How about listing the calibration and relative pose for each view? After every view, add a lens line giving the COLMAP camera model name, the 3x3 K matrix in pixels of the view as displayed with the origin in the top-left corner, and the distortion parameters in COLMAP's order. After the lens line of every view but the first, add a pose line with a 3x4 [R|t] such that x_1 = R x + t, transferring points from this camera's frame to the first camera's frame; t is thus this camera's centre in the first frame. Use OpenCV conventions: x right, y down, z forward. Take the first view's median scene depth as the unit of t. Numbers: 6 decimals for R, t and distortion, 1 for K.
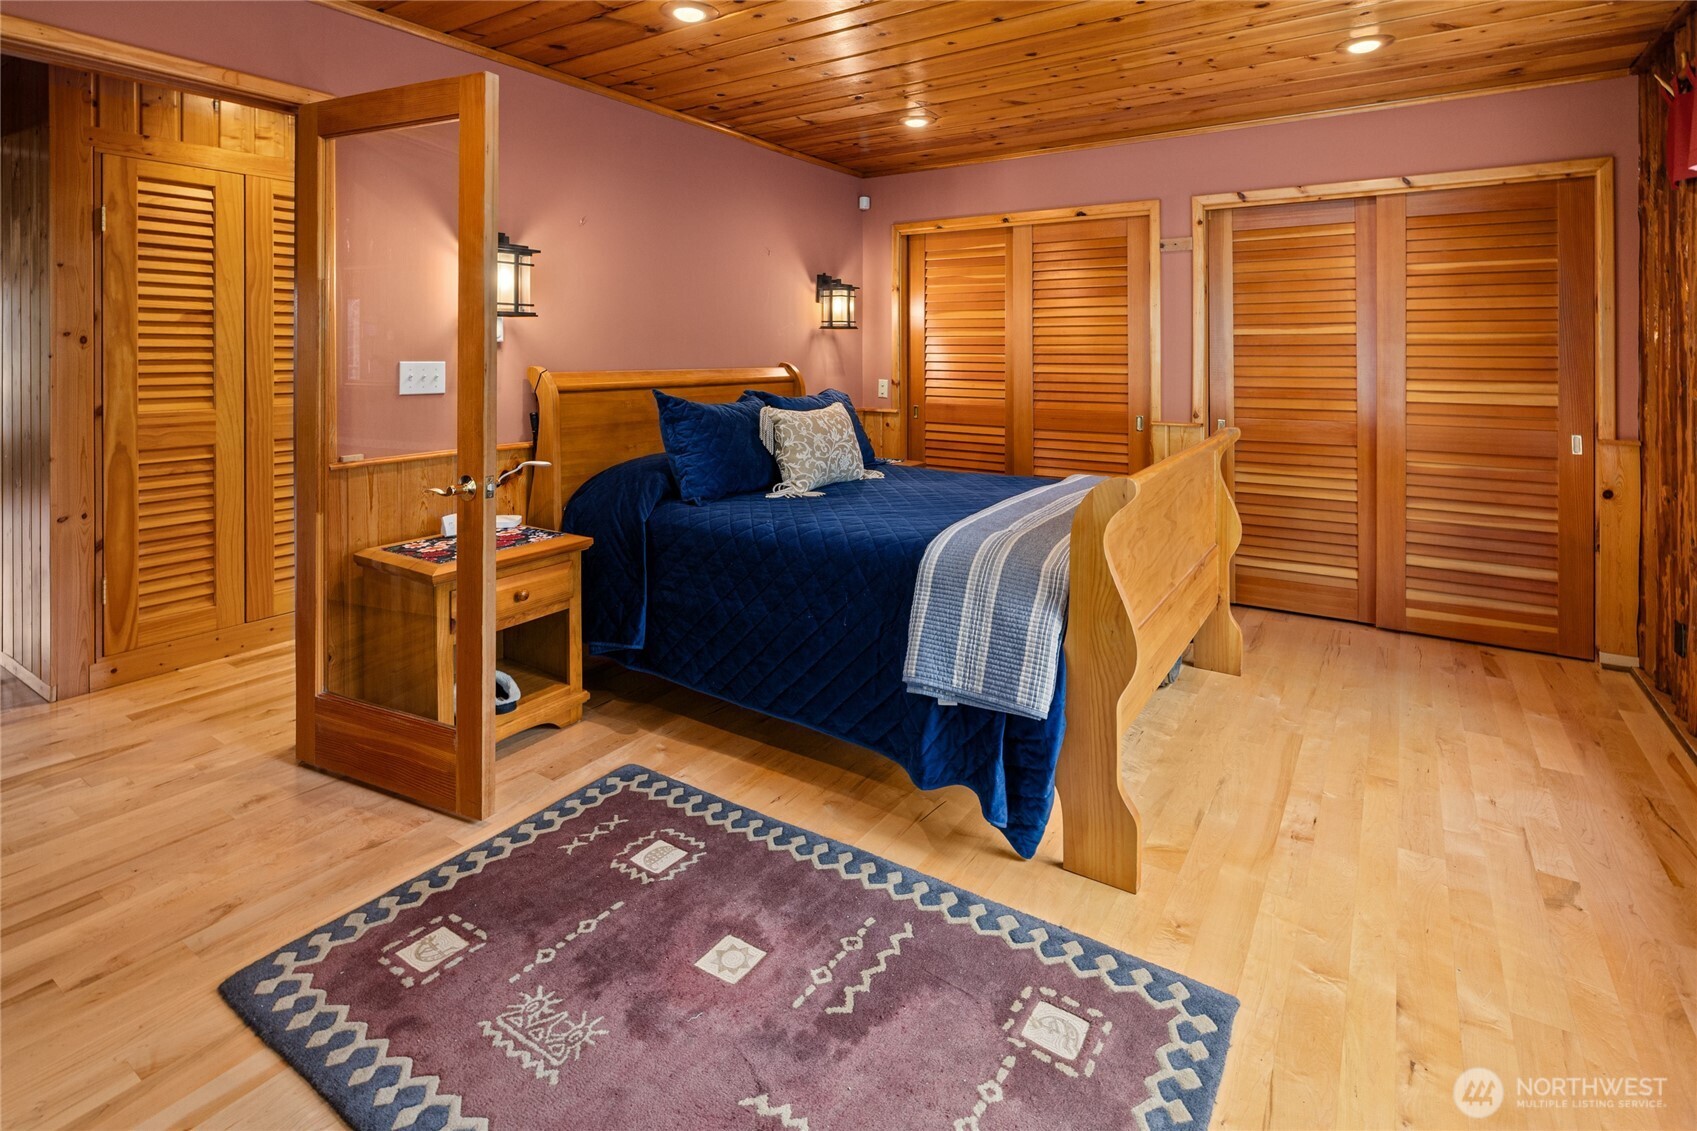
lens RADIAL K [[773.0, 0, 863.0], [0, 773.0, 551.4], [0, 0, 1]] dist [-0.006644, 0.001494]
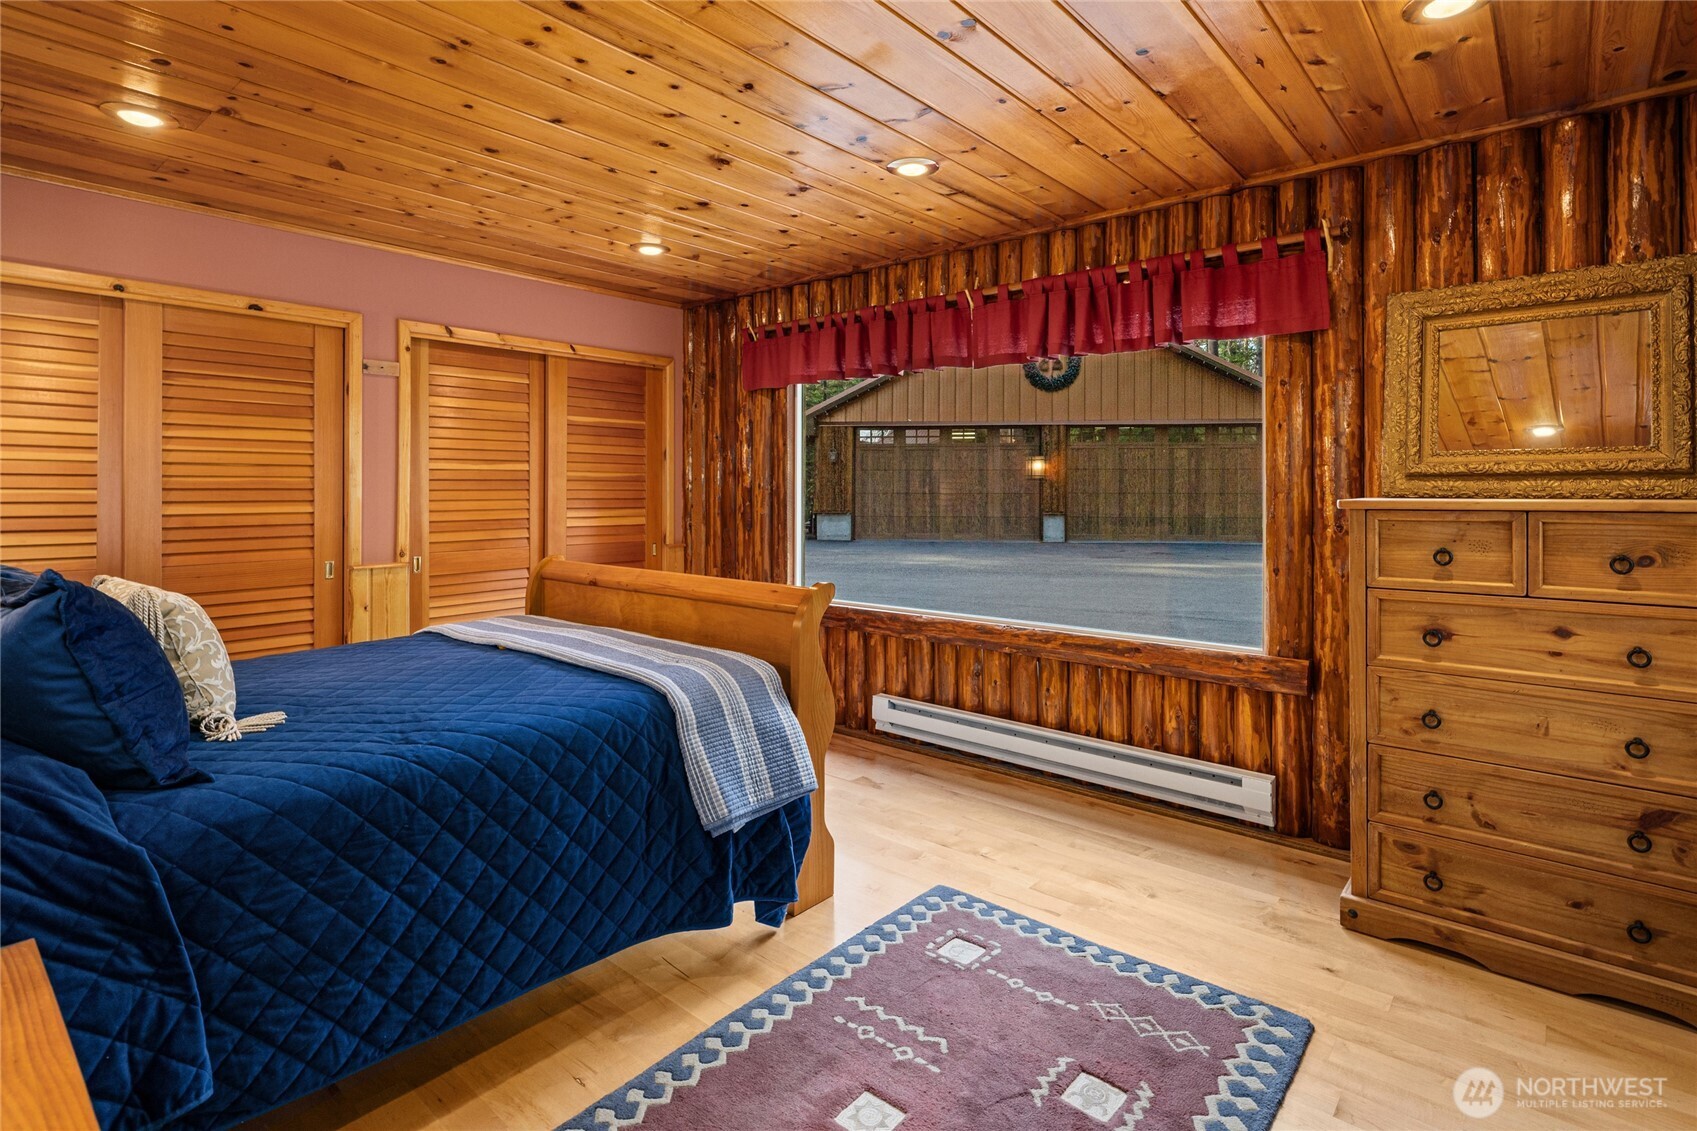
lens RADIAL K [[820.6, 0, 791.7], [0, 820.6, 711.3], [0, 0, 1]] dist [-0.000671, 0.000076]
pose [[0.176792, -0.259175, 0.949512, -0.863848], [0.244290, 0.946076, 0.212752, -0.163895], [-0.953450, 0.194343, 0.230572, 0.633862]]
